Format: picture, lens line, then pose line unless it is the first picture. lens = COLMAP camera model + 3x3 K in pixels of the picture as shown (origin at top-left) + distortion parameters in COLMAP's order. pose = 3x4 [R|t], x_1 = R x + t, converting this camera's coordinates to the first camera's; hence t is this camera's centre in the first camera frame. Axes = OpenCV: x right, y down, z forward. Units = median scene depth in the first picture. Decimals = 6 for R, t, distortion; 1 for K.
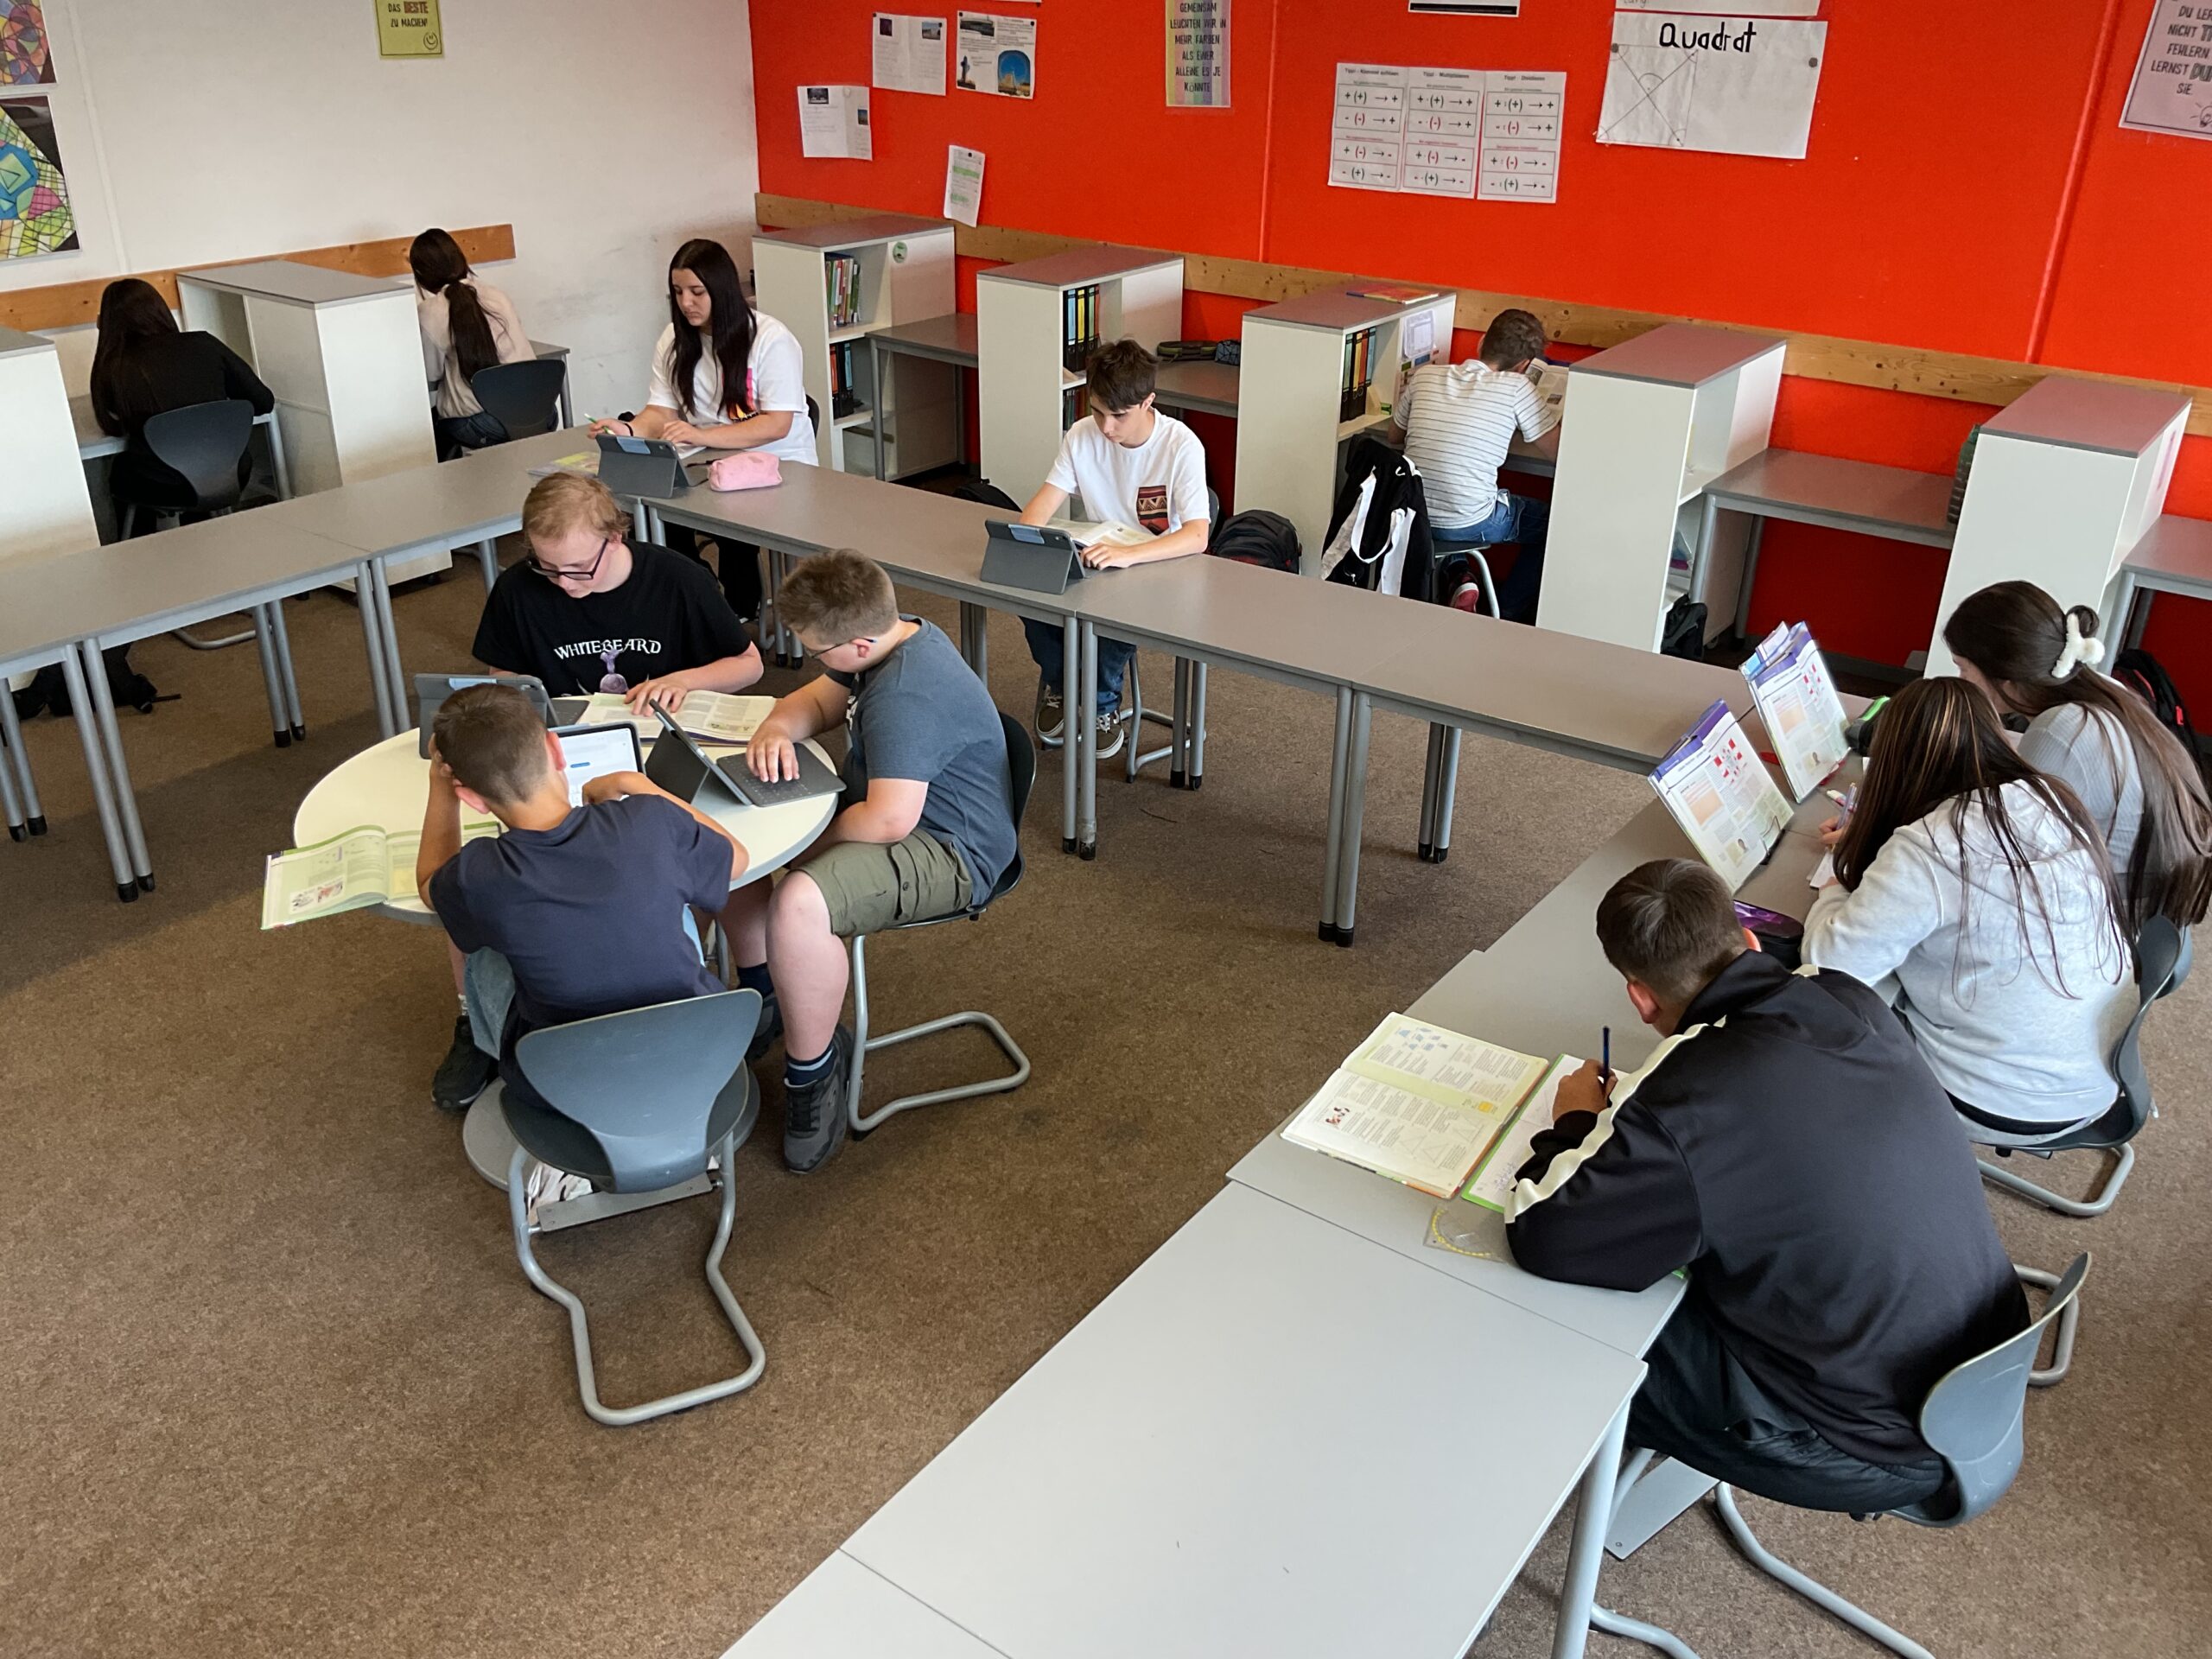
lens RADIAL K [[1868.8, 0, 1098.5], [0, 1868.8, 907.9], [0, 0, 1]] dist [0.051348, -0.125688]
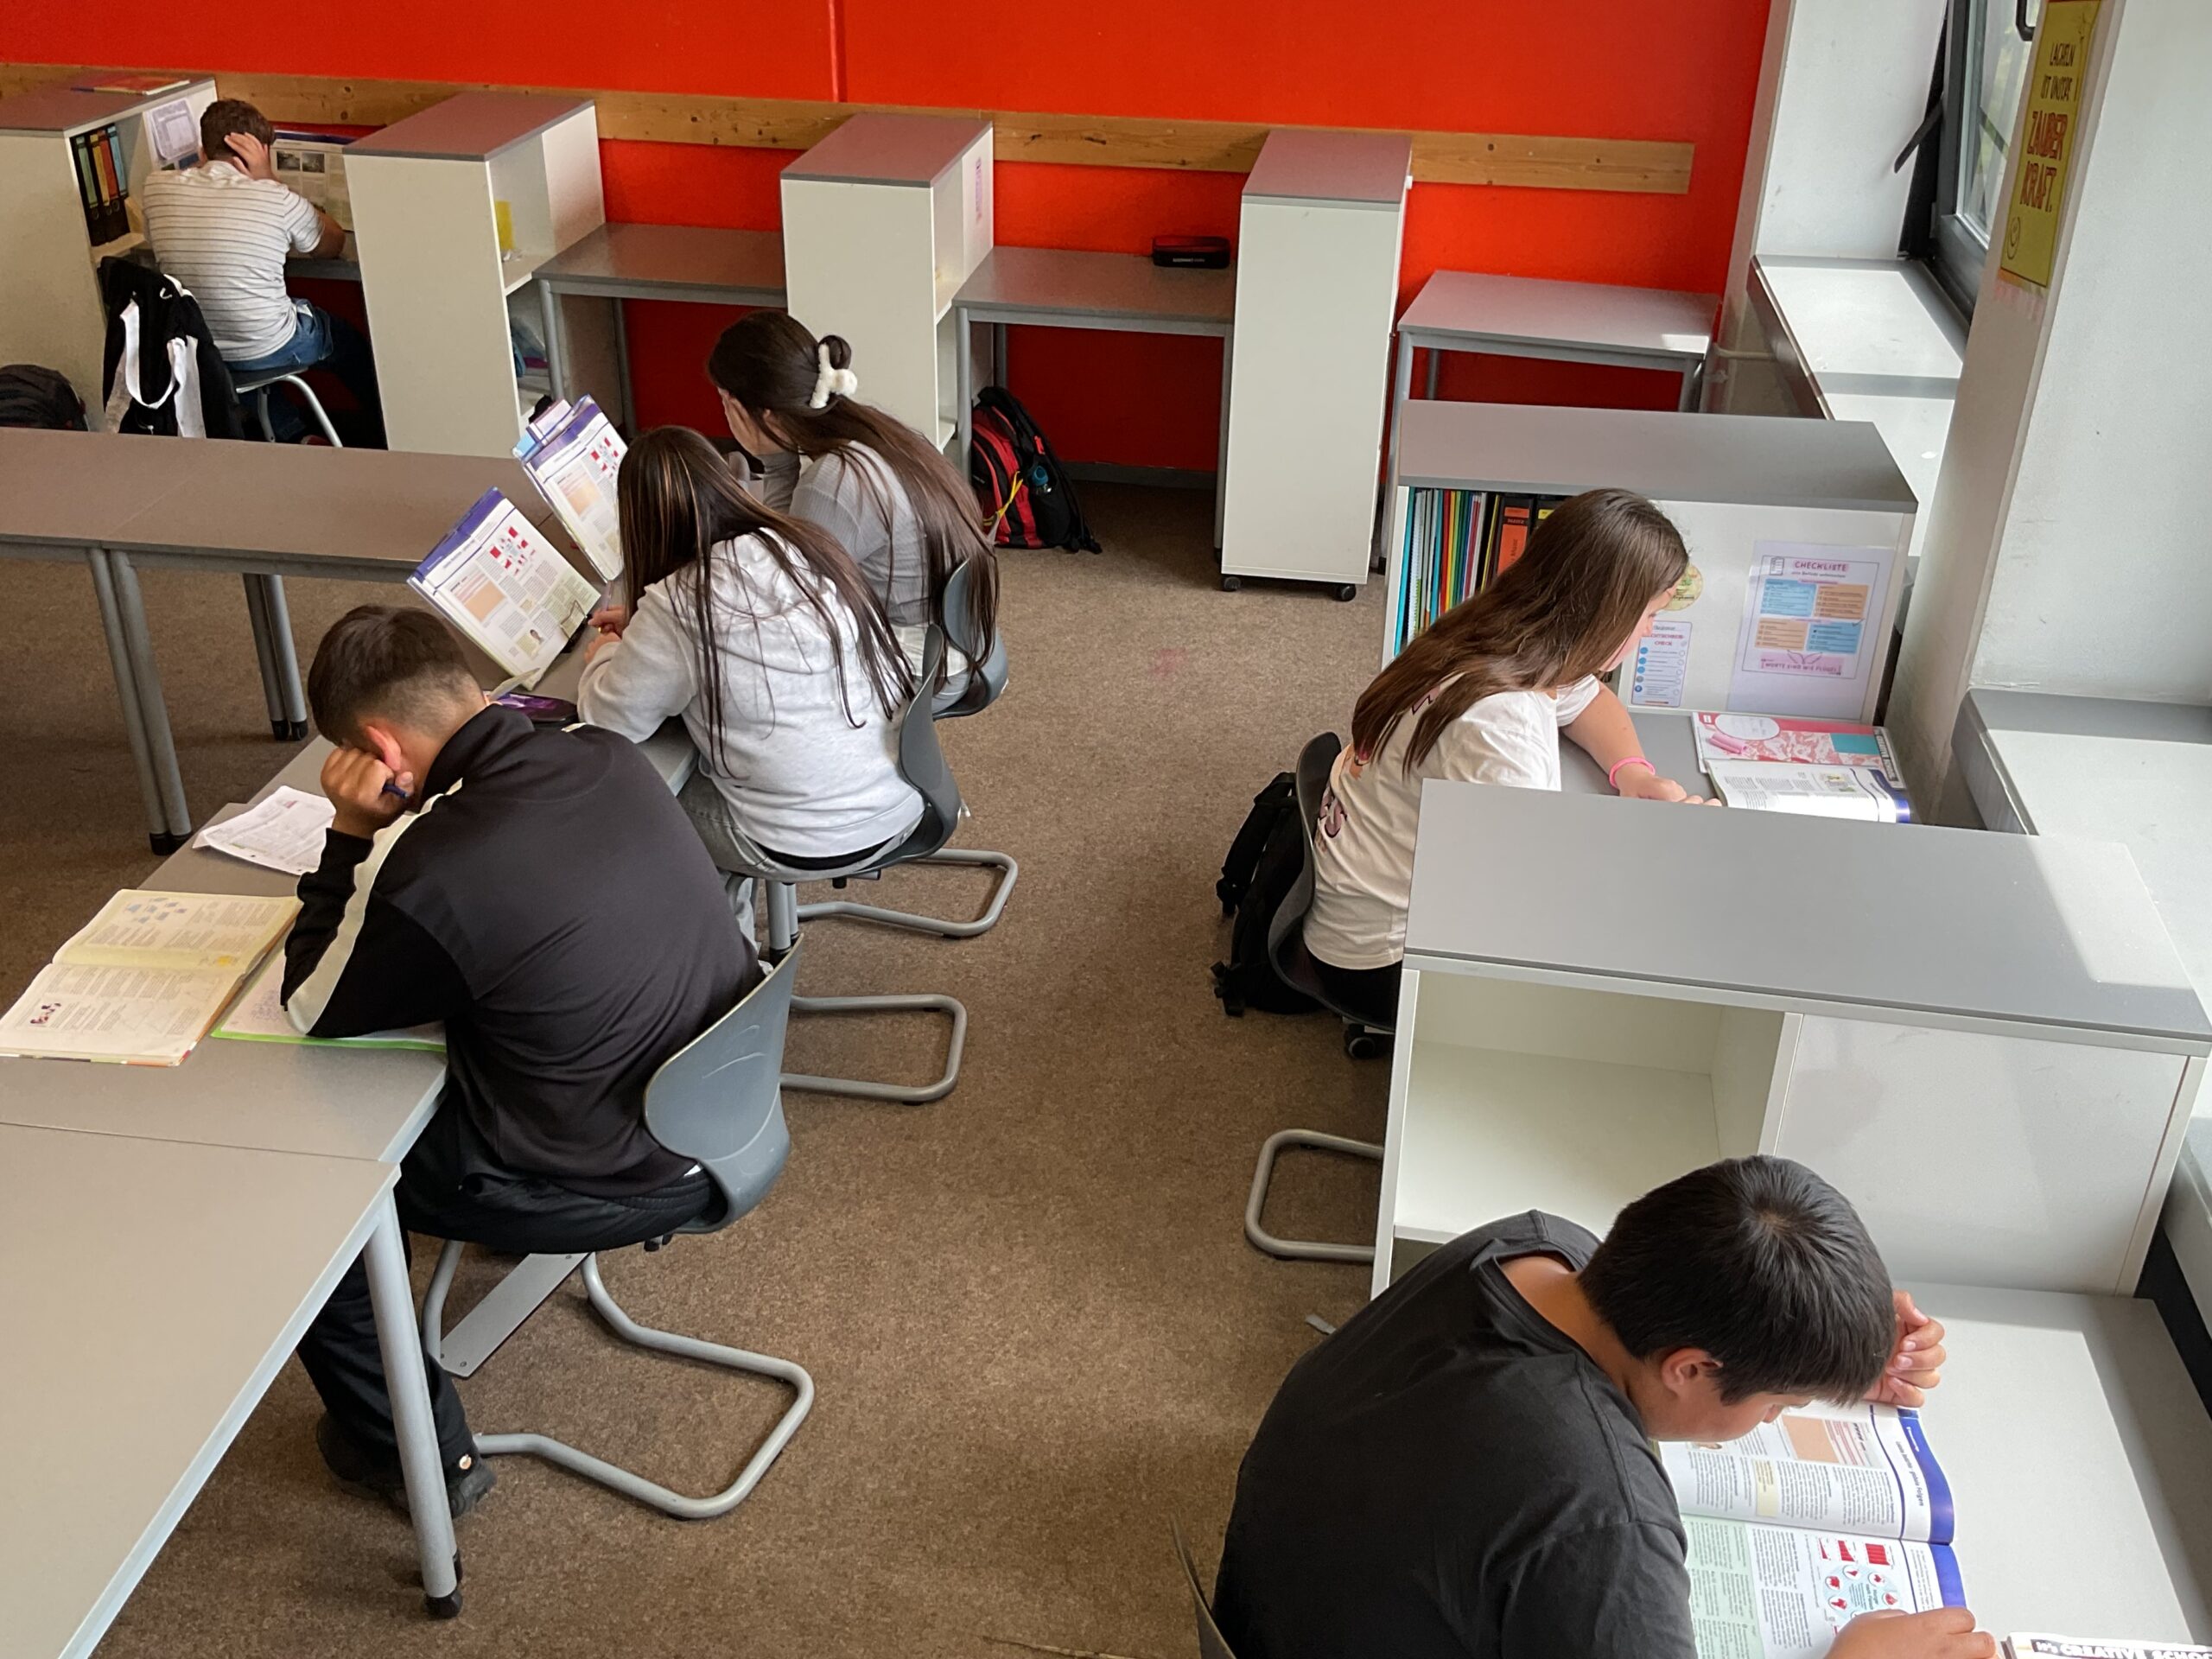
lens RADIAL K [[2141.7, 0, 1110.5], [0, 2141.7, 886.9], [0, 0, 1]] dist [0.076844, -0.159880]
pose [[0.868768, -0.237697, 0.434444, 0.073952], [0.218595, 0.971251, 0.094270, 0.036996], [-0.444362, 0.013069, 0.895752, -0.059822]]
